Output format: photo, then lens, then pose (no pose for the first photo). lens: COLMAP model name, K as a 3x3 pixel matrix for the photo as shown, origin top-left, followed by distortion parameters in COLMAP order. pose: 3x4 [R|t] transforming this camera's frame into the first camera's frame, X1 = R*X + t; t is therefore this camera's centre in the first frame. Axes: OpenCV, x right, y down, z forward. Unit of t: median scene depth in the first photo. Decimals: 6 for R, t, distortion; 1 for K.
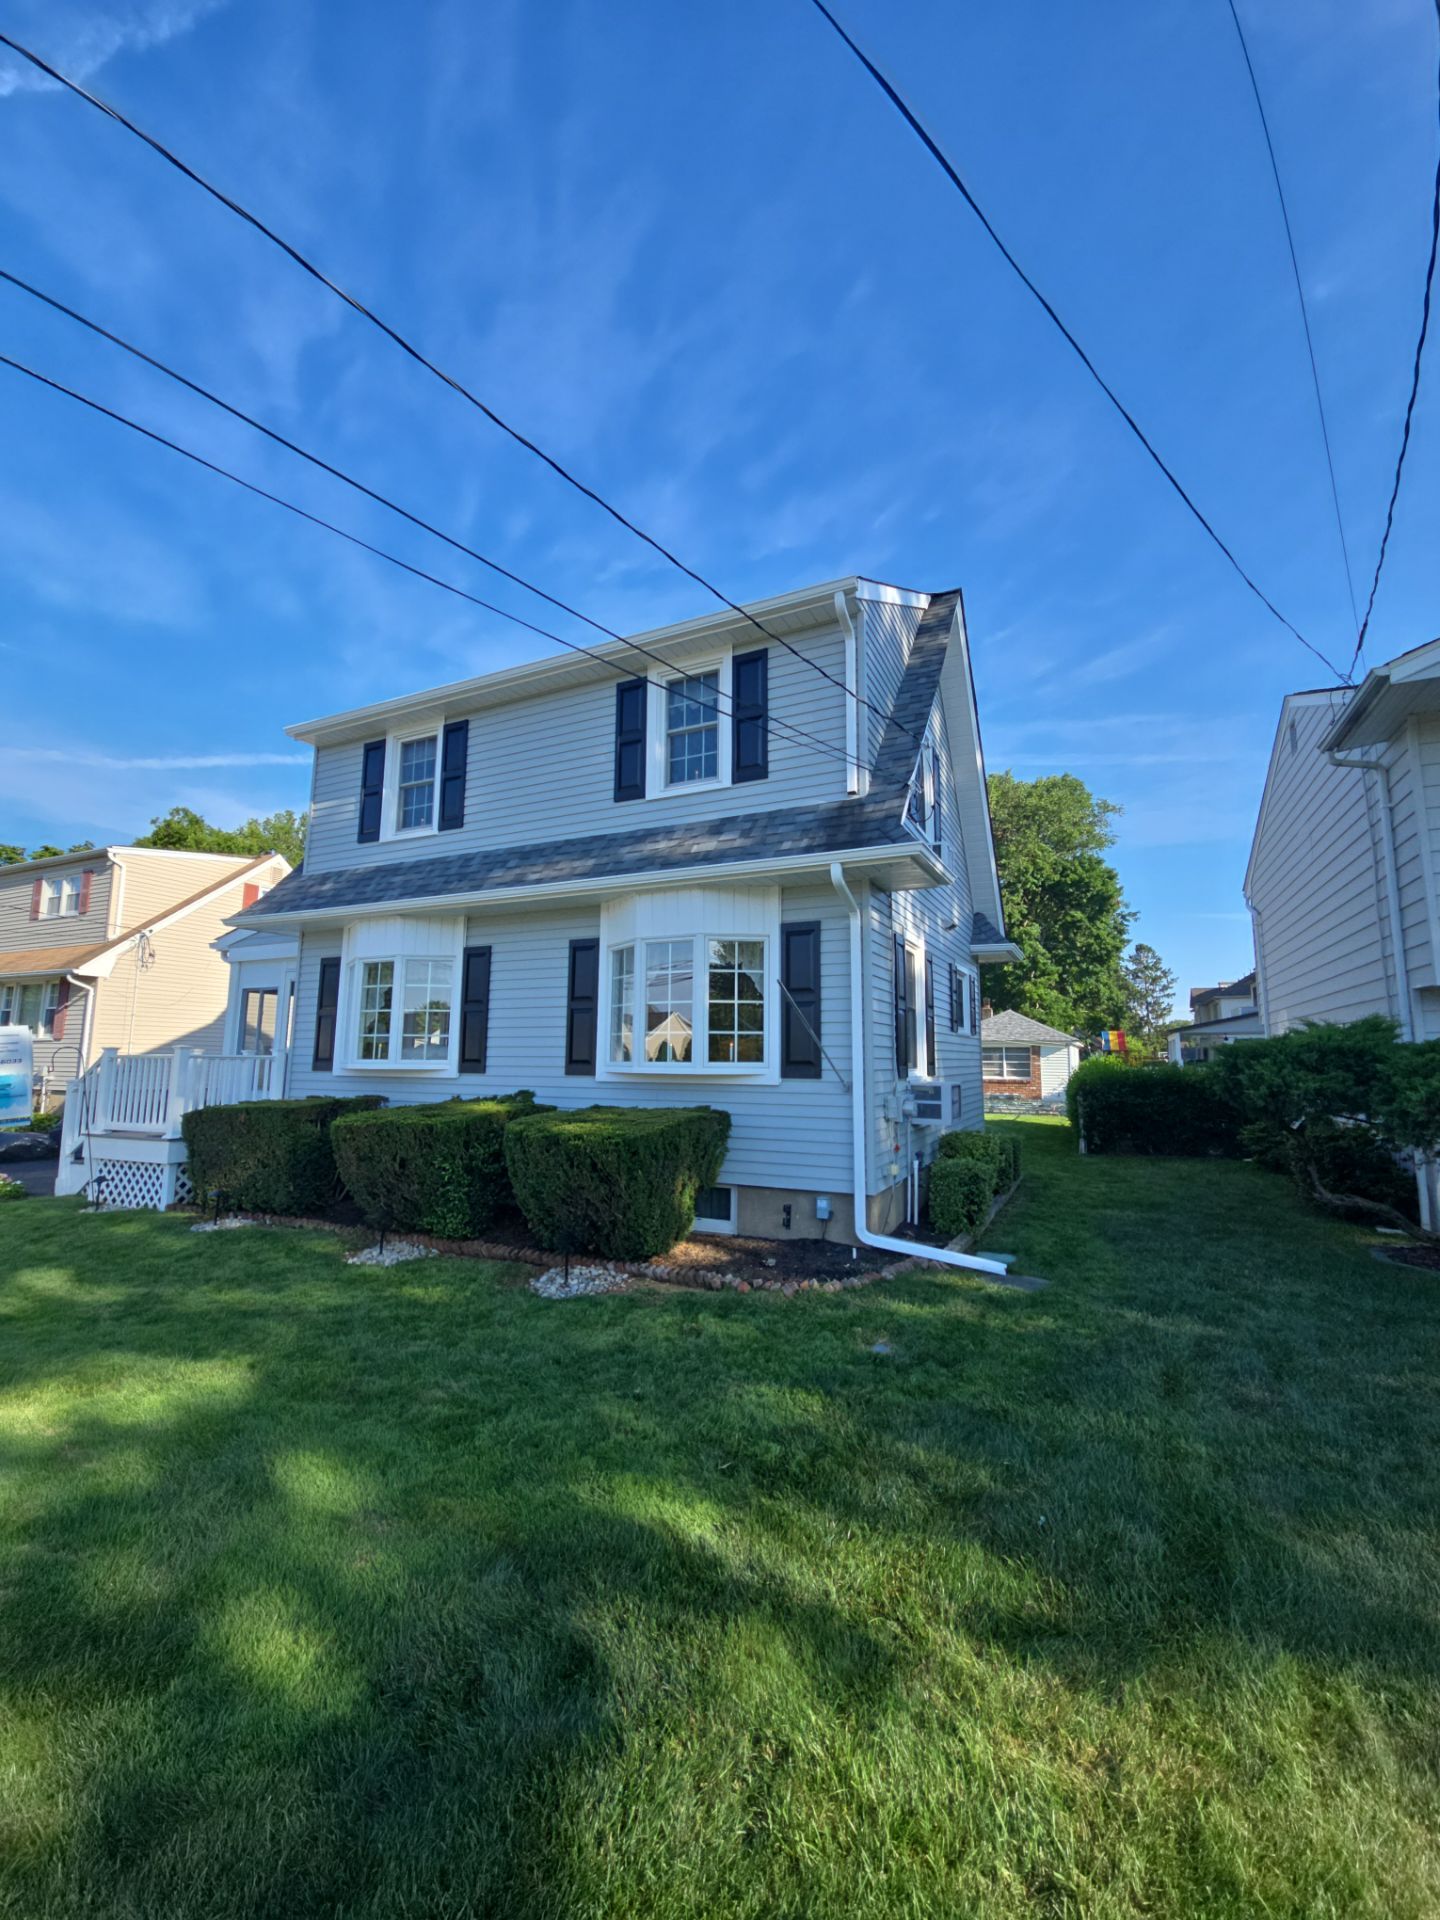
lens RADIAL K [[731.0, 0, 758.5], [0, 731.0, 969.9], [0, 0, 1]] dist [-0.001095, -0.010427]
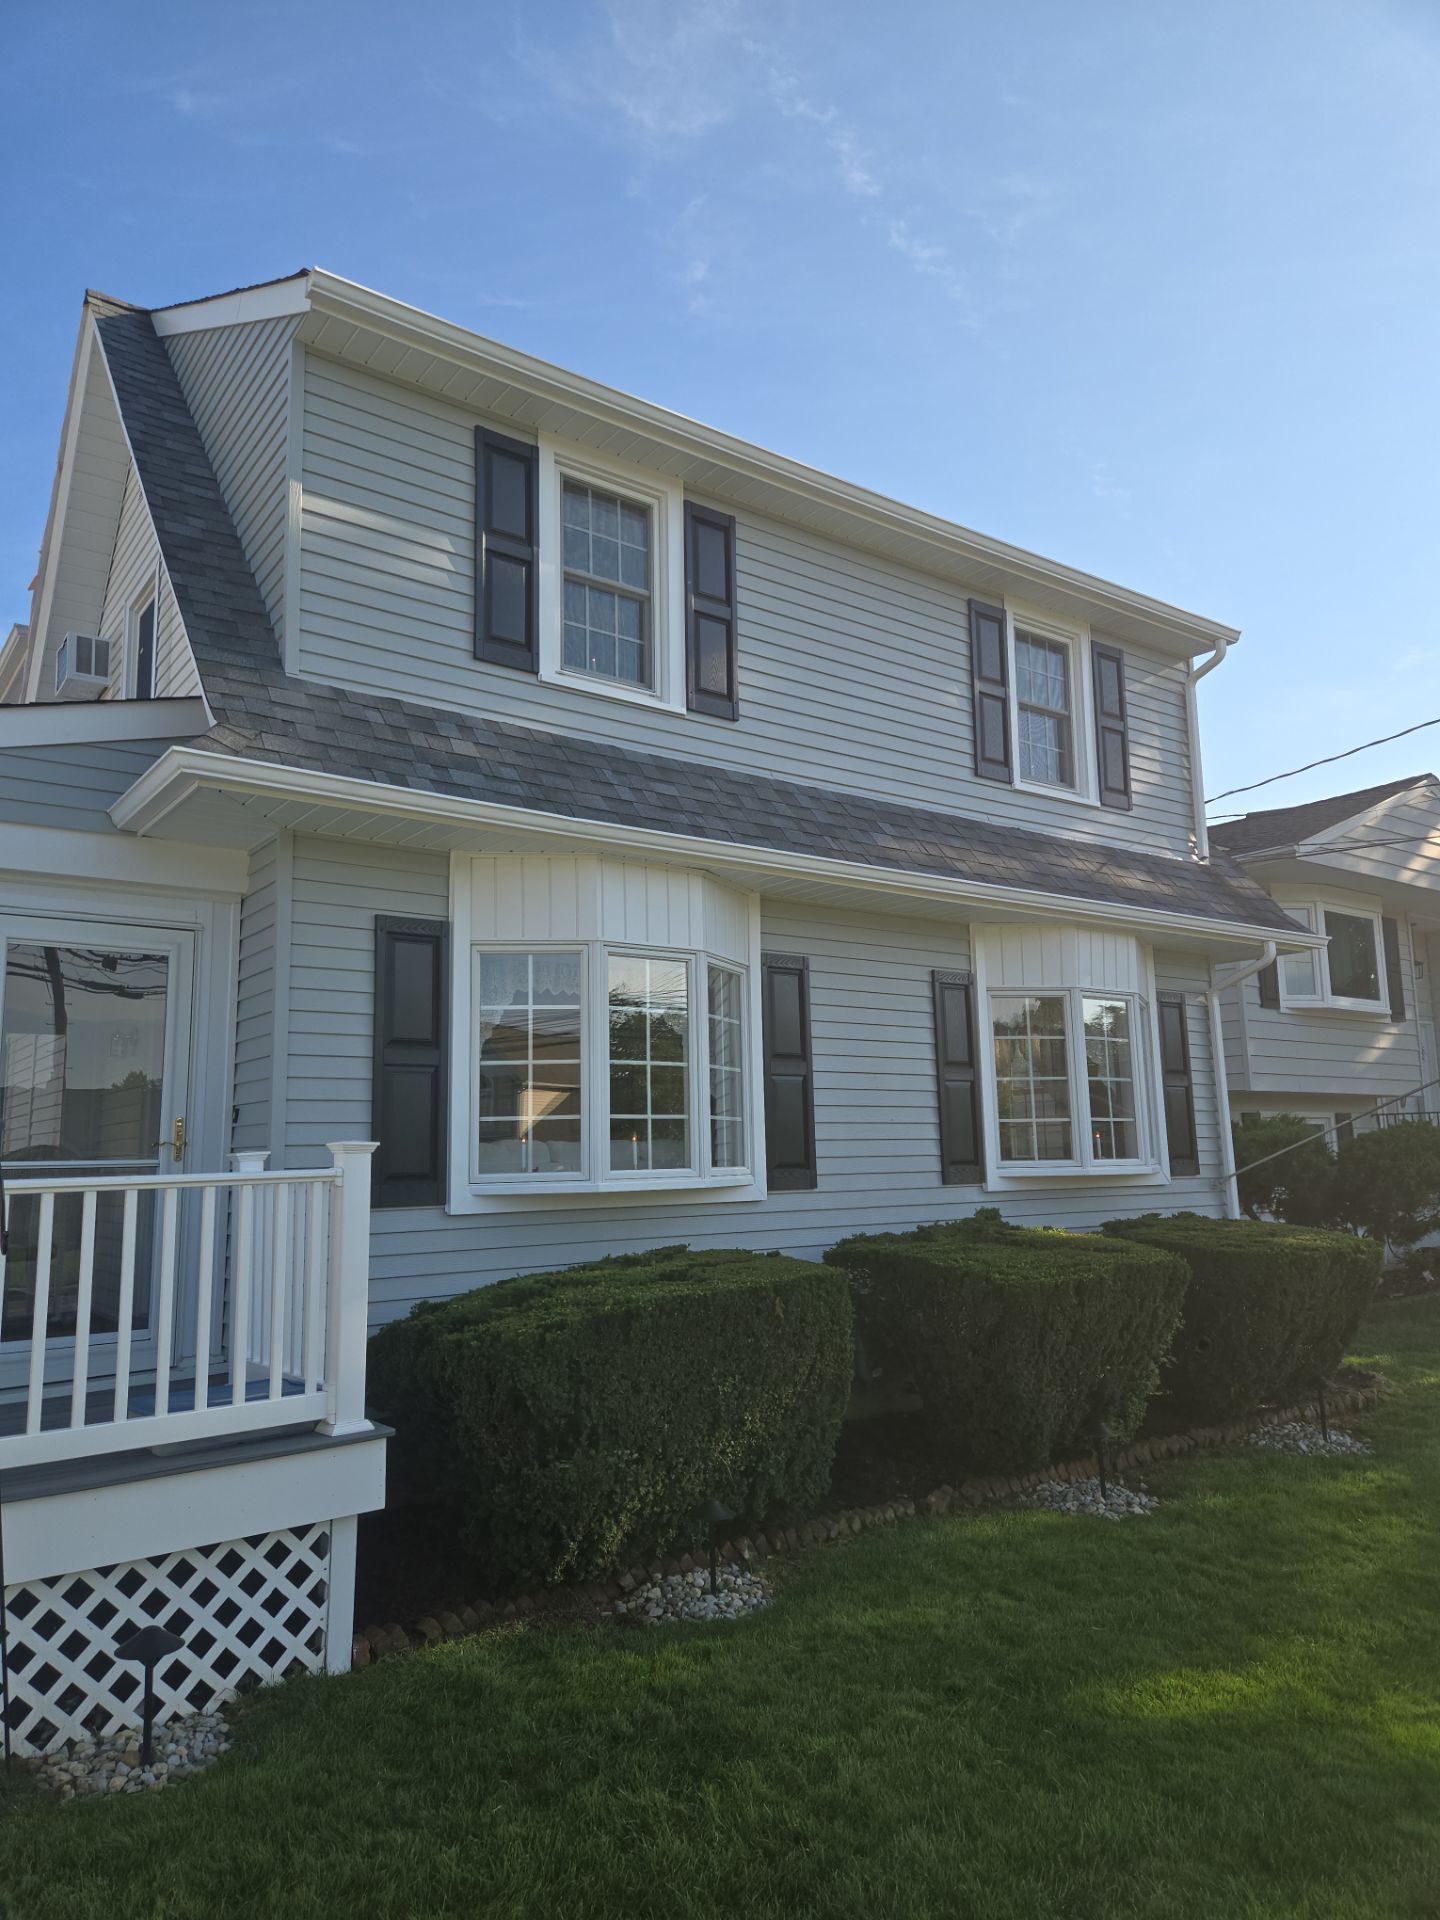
lens RADIAL K [[1309.8, 0, 720.0], [0, 1309.8, 960.0], [0, 0, 1]] dist [0.082095, -0.064444]
pose [[0.484117, 0.112978, 0.867679, -1.340864], [-0.081859, 0.993128, -0.083639, 0.061087], [-0.871165, -0.030537, 0.490039, 0.601676]]
